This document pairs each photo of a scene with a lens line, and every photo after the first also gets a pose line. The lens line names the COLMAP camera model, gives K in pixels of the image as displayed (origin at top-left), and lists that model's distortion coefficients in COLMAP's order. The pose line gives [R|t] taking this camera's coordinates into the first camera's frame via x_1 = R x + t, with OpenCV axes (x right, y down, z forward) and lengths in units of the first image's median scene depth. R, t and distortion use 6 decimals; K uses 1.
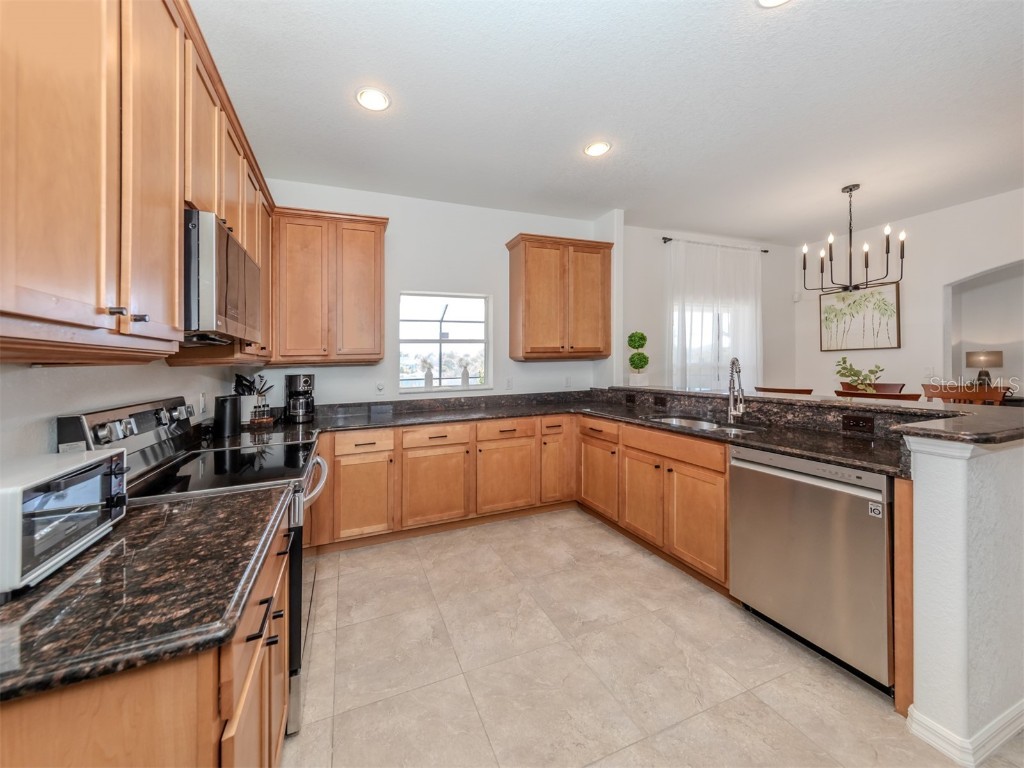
lens RADIAL K [[377.3, 0, 516.1], [0, 377.3, 364.9], [0, 0, 1]] dist [0.008315, -0.000970]
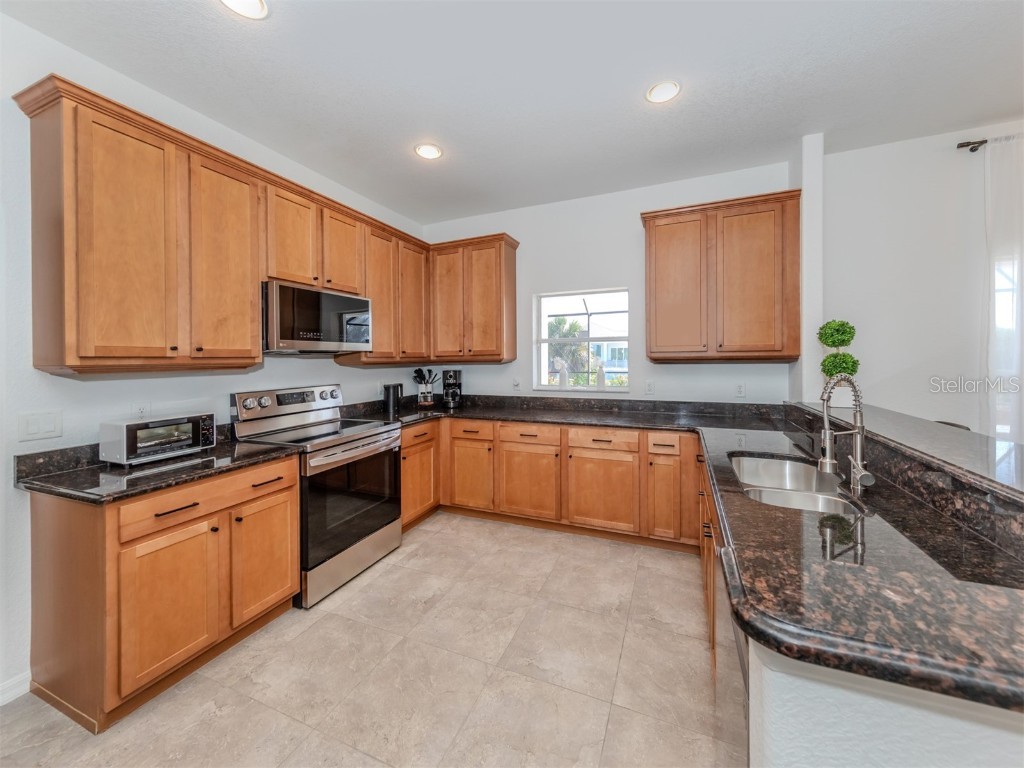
lens RADIAL K [[395.7, 0, 537.3], [0, 395.7, 359.7], [0, 0, 1]] dist [0.003699, -0.000521]
pose [[0.724420, 0.020470, -0.689055, 0.466575], [-0.011385, 0.999778, 0.017732, -0.030680], [0.689265, -0.005001, 0.724492, 0.192146]]
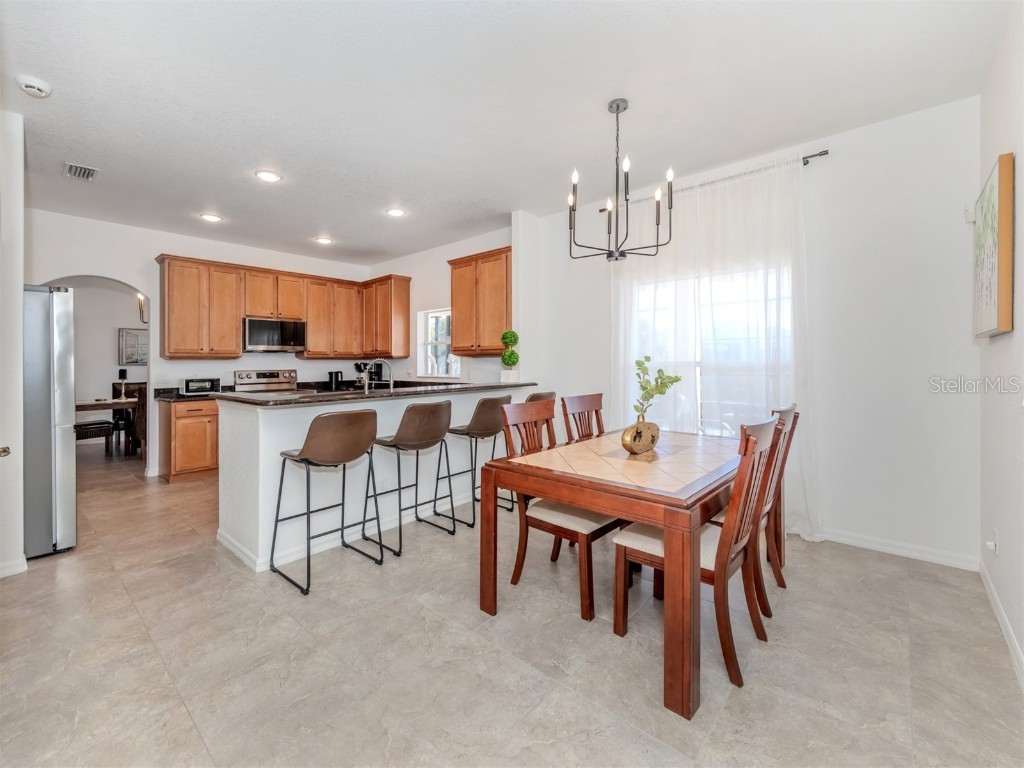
lens RADIAL K [[467.5, 0, 513.7], [0, 467.5, 361.7], [0, 0, 1]] dist [0.004877, -0.000627]
pose [[0.443111, 0.019215, -0.896261, 1.604712], [-0.007687, 0.999815, 0.017635, -0.025373], [0.896434, -0.000925, 0.443177, 0.485086]]
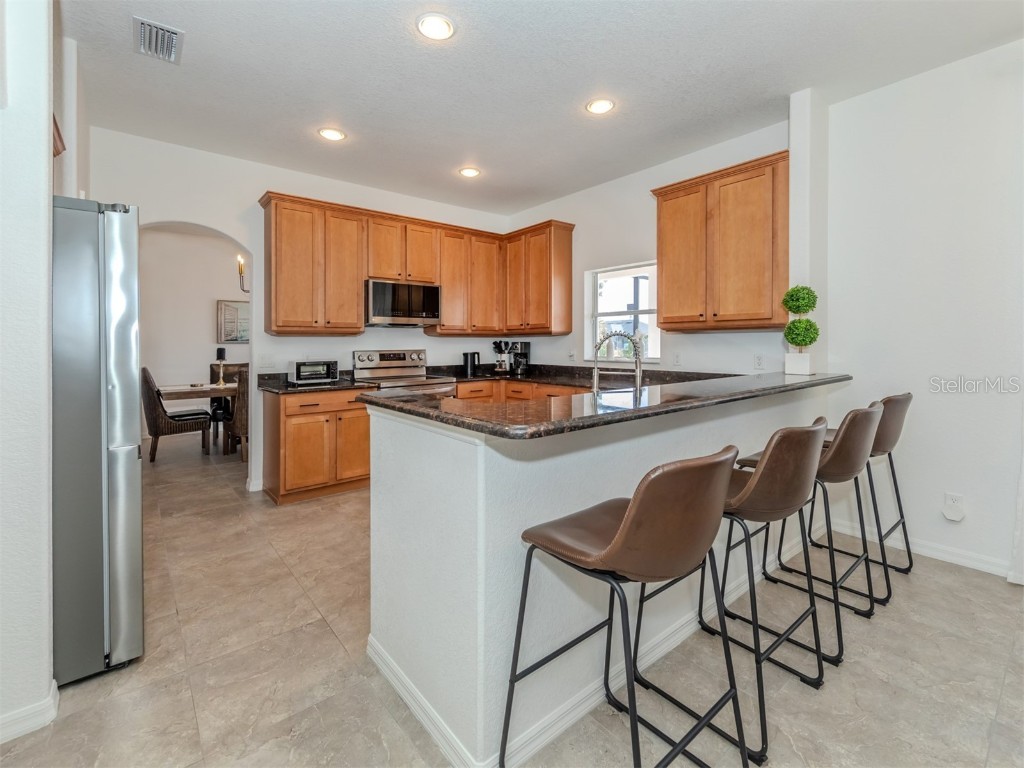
lens RADIAL K [[493.0, 0, 526.5], [0, 493.0, 344.3], [0, 0, 1]] dist [0.005770, 0.000718]
pose [[0.308889, 0.025608, -0.950753, 1.058410], [-0.007929, 0.999672, 0.024350, -0.009171], [0.951065, 0.000017, 0.308990, 0.361628]]
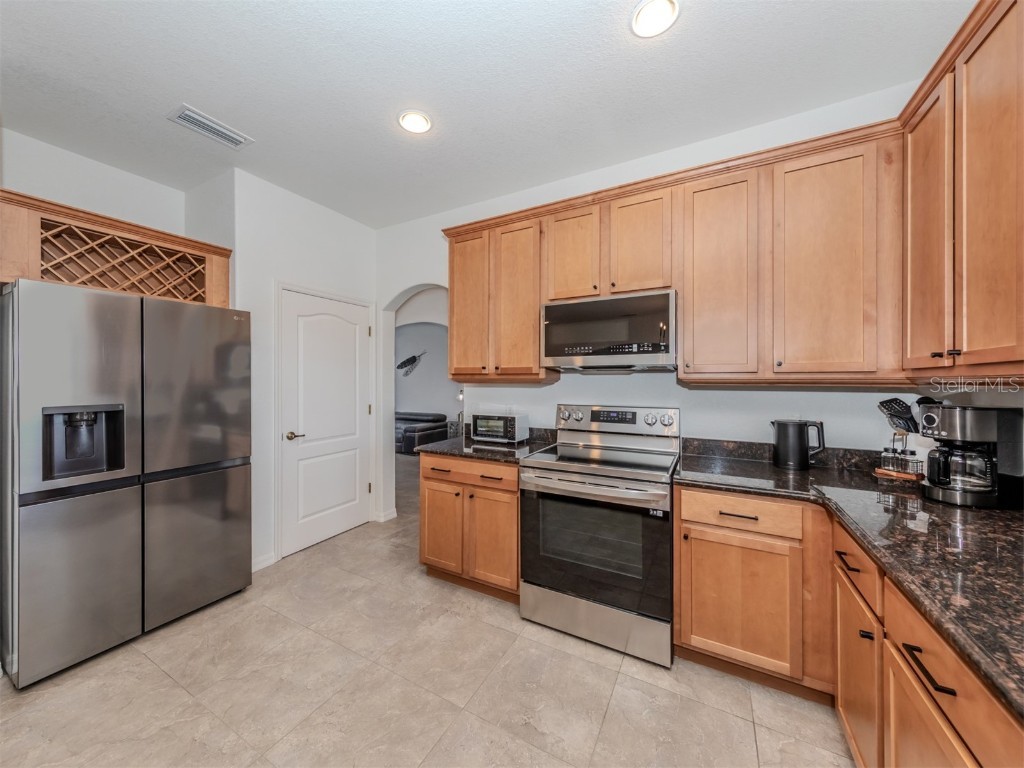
lens RADIAL K [[377.3, 0, 494.6], [0, 377.3, 371.3], [0, 0, 1]] dist [0.008315, -0.000970]
pose [[-0.803487, 0.020649, -0.594964, 0.171395], [0.018758, 0.999780, 0.009366, -0.030445], [0.595026, -0.003634, -0.803698, 0.875937]]
